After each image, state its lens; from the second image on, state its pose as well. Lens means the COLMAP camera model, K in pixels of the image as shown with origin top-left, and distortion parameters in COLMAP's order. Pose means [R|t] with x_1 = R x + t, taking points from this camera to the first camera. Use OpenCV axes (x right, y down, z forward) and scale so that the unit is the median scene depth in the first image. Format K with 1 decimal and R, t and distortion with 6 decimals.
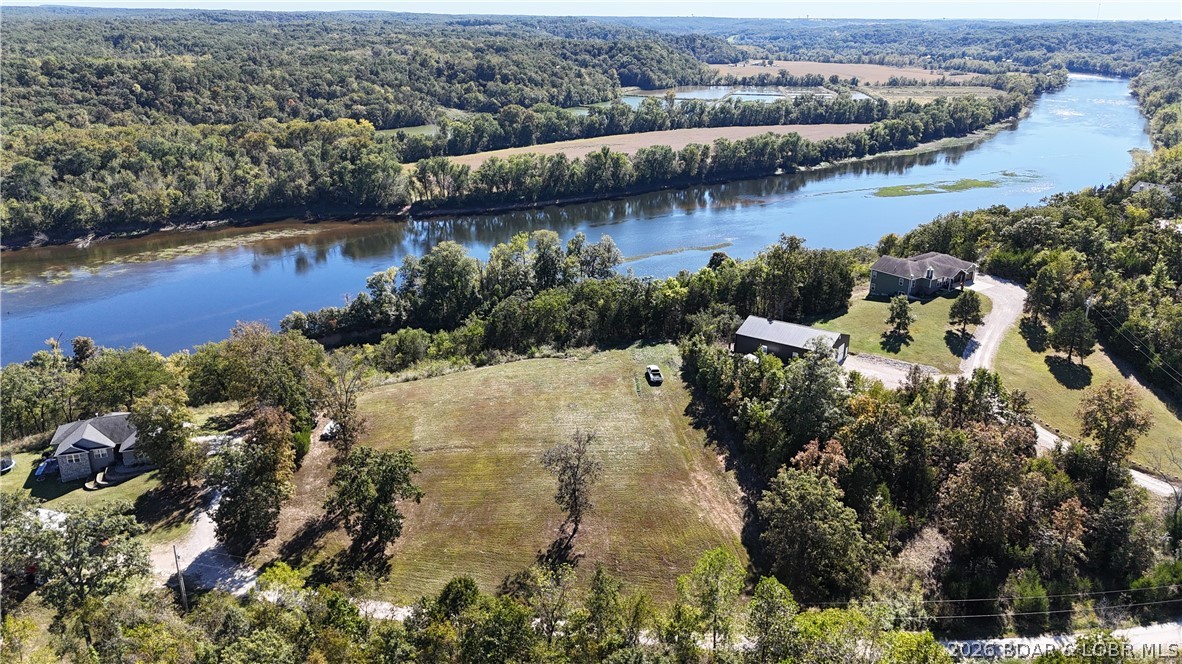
lens RADIAL K [[868.9, 0, 594.1], [0, 868.9, 332.3], [0, 0, 1]] dist [0.077749, -0.070504]
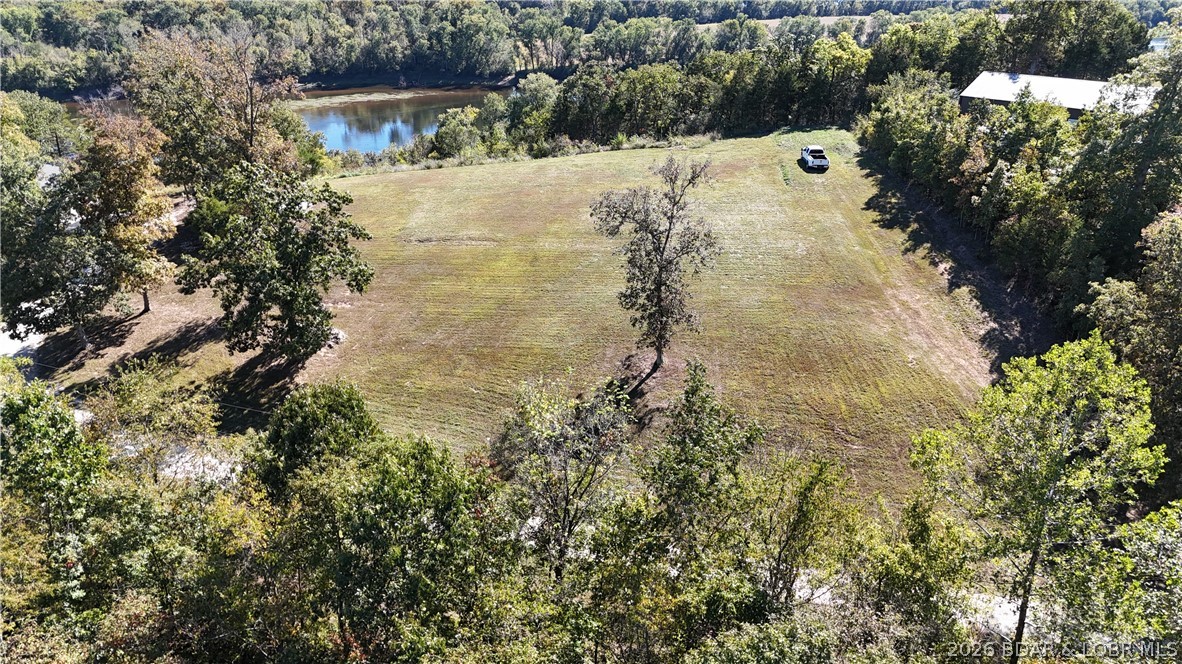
lens RADIAL K [[868.9, 0, 589.4], [0, 868.9, 329.4], [0, 0, 1]] dist [0.077749, -0.070504]
pose [[0.988773, 0.055734, -0.138640, 0.006544], [-0.045539, 0.996094, 0.075653, 0.127620], [0.142315, -0.068490, 0.987449, 0.371166]]
